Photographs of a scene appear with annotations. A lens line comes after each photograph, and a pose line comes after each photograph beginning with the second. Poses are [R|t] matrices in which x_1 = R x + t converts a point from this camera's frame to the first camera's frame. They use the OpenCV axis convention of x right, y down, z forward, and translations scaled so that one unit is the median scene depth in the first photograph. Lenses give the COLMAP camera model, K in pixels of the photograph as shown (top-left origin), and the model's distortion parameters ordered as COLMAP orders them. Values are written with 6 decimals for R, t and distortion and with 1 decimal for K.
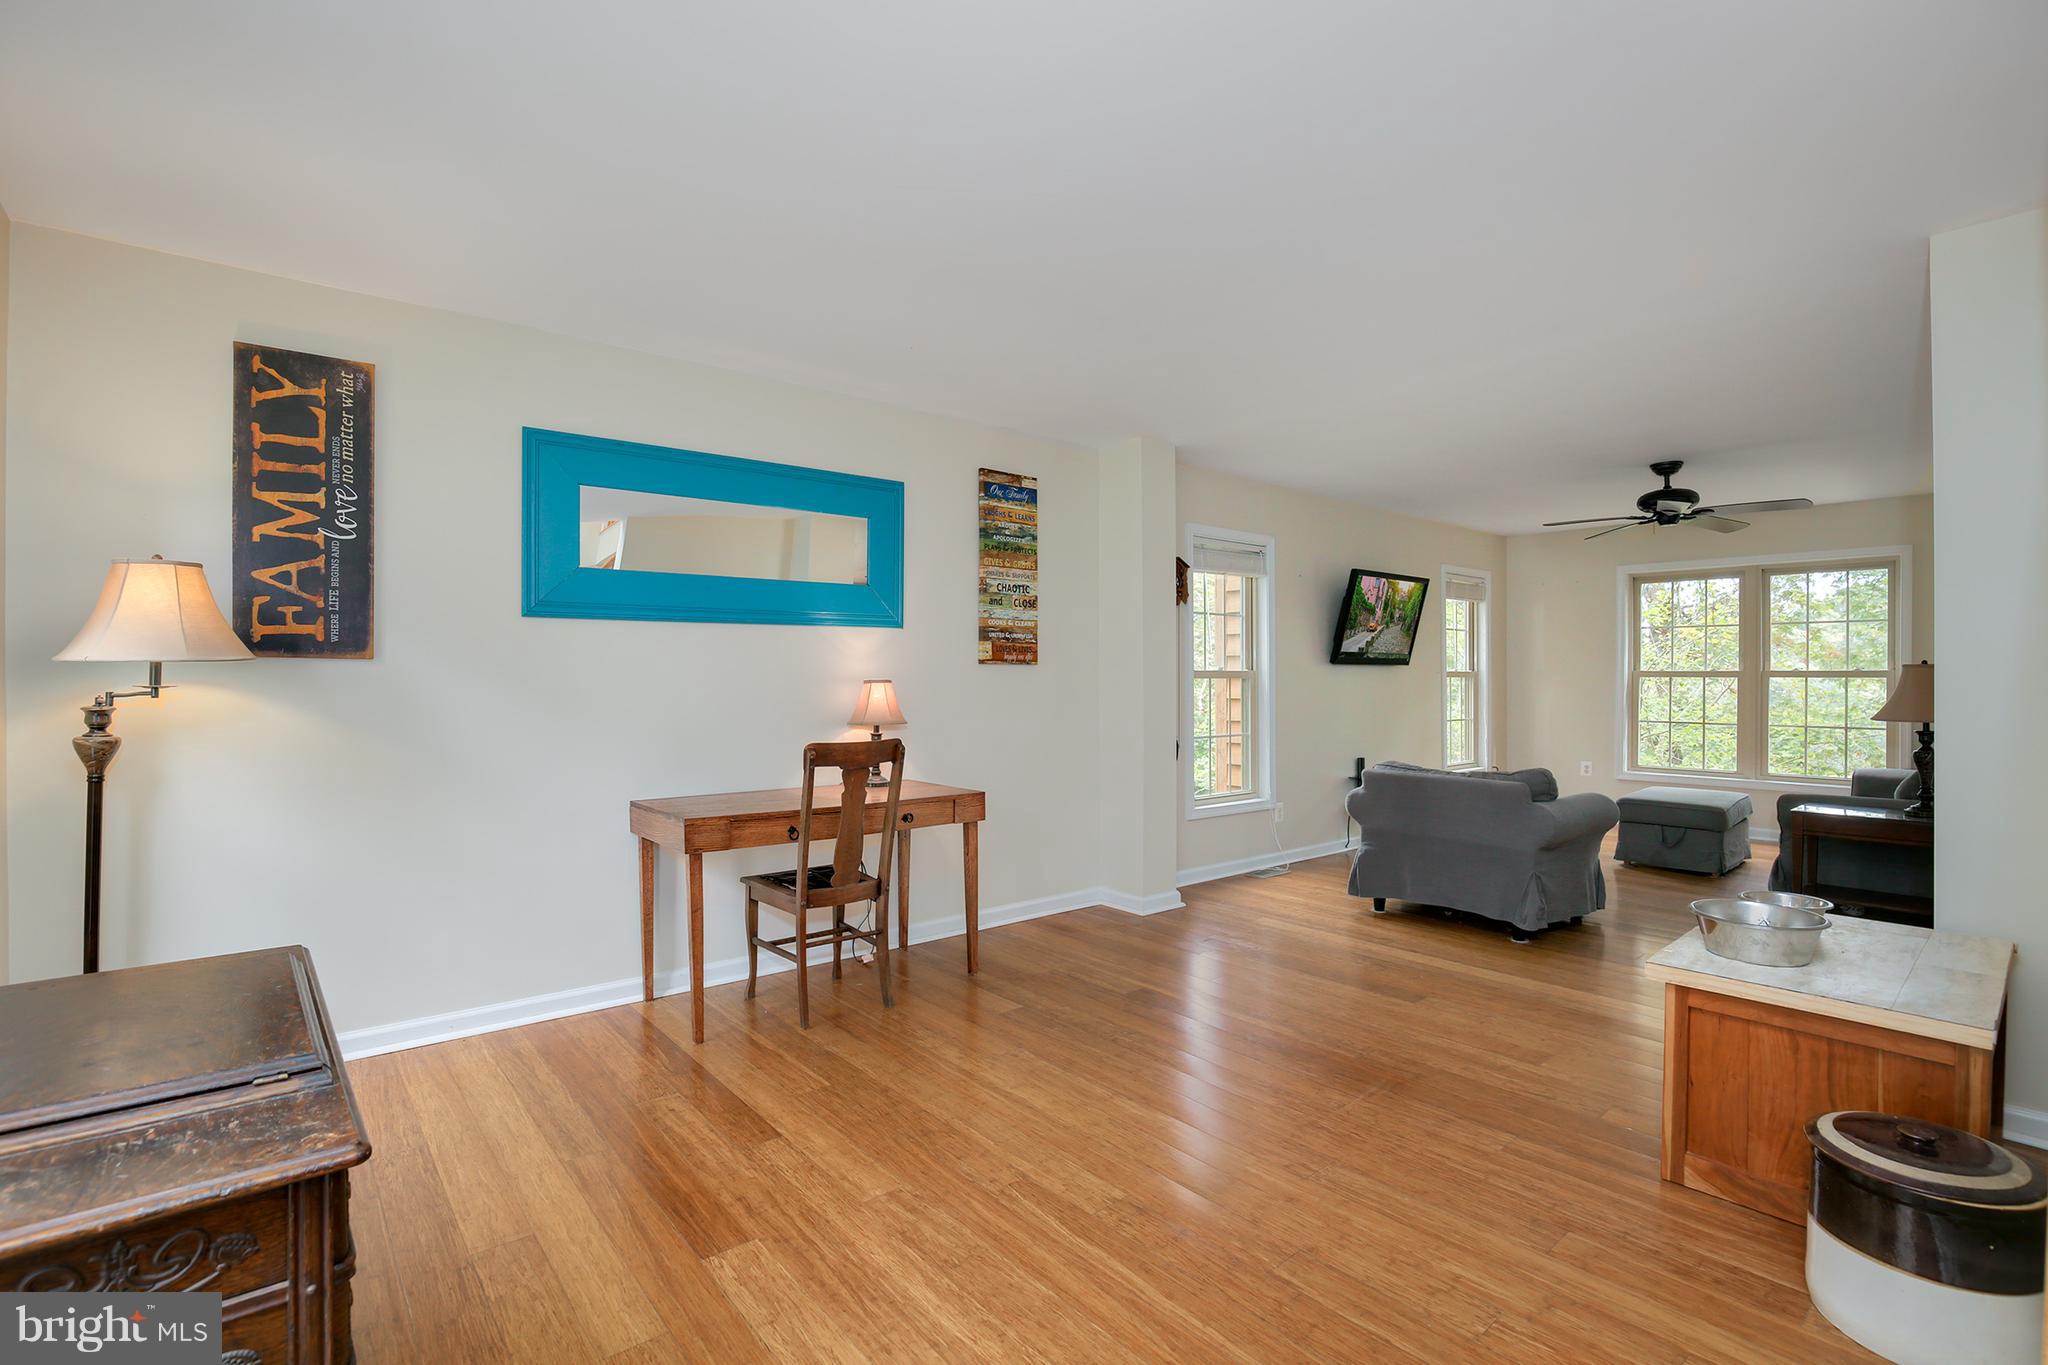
lens RADIAL K [[947.0, 0, 1016.3], [0, 947.0, 674.4], [0, 0, 1]] dist [-0.031346, 0.005012]
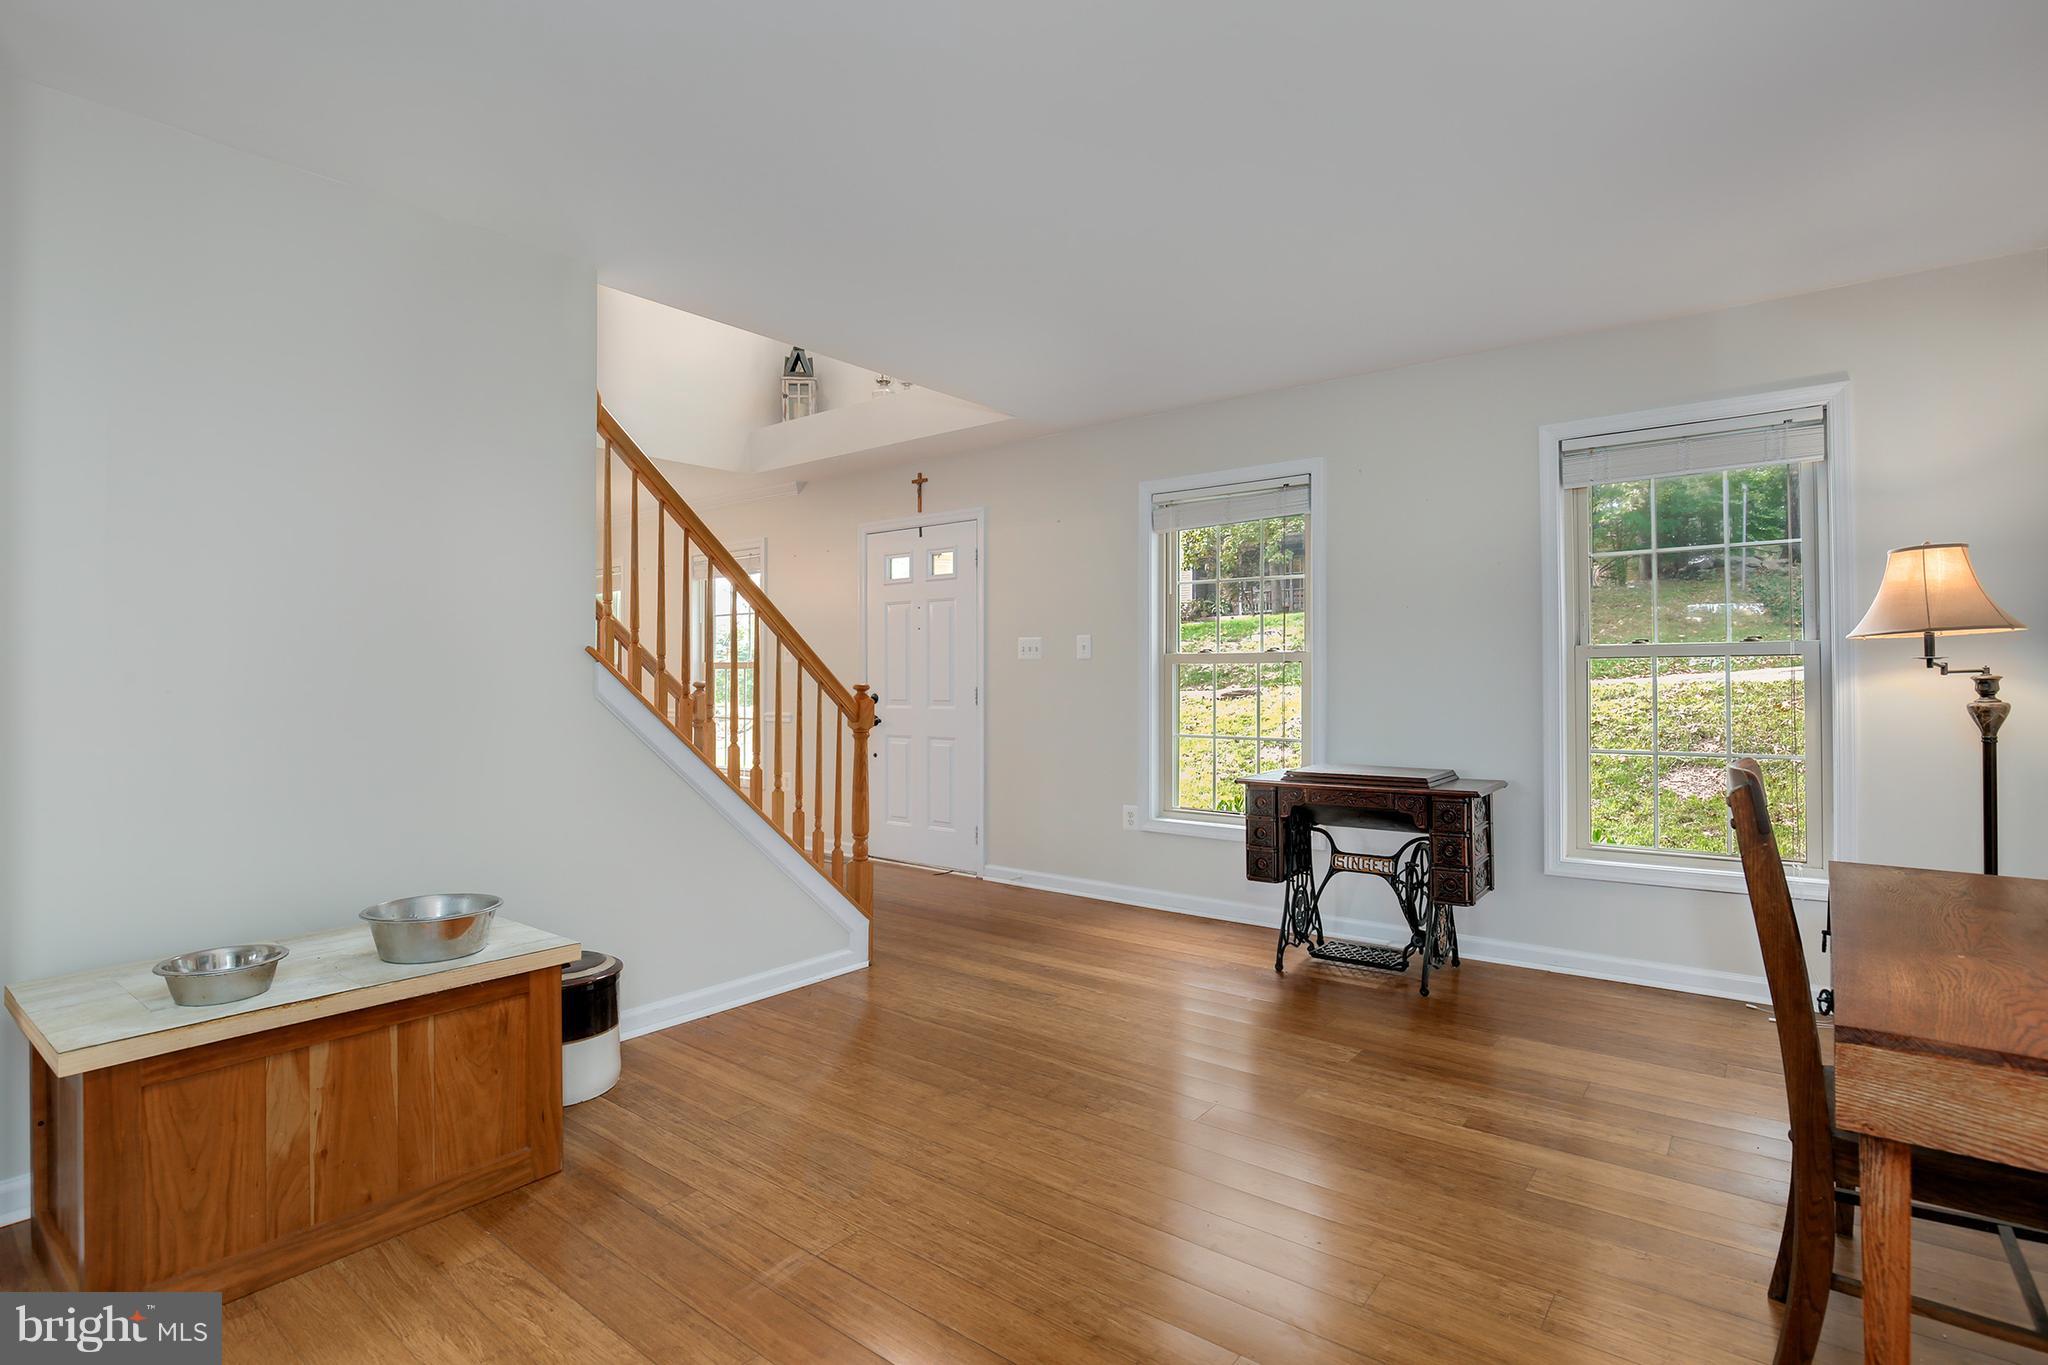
lens RADIAL K [[1001.7, 0, 1017.2], [0, 1001.7, 668.5], [0, 0, 1]] dist [-0.023060, 0.001925]
pose [[-0.980815, 0.001949, -0.194931, 0.290203], [0.004294, 0.999923, -0.011607, 0.025403], [0.194893, -0.012221, -0.980748, 1.412725]]
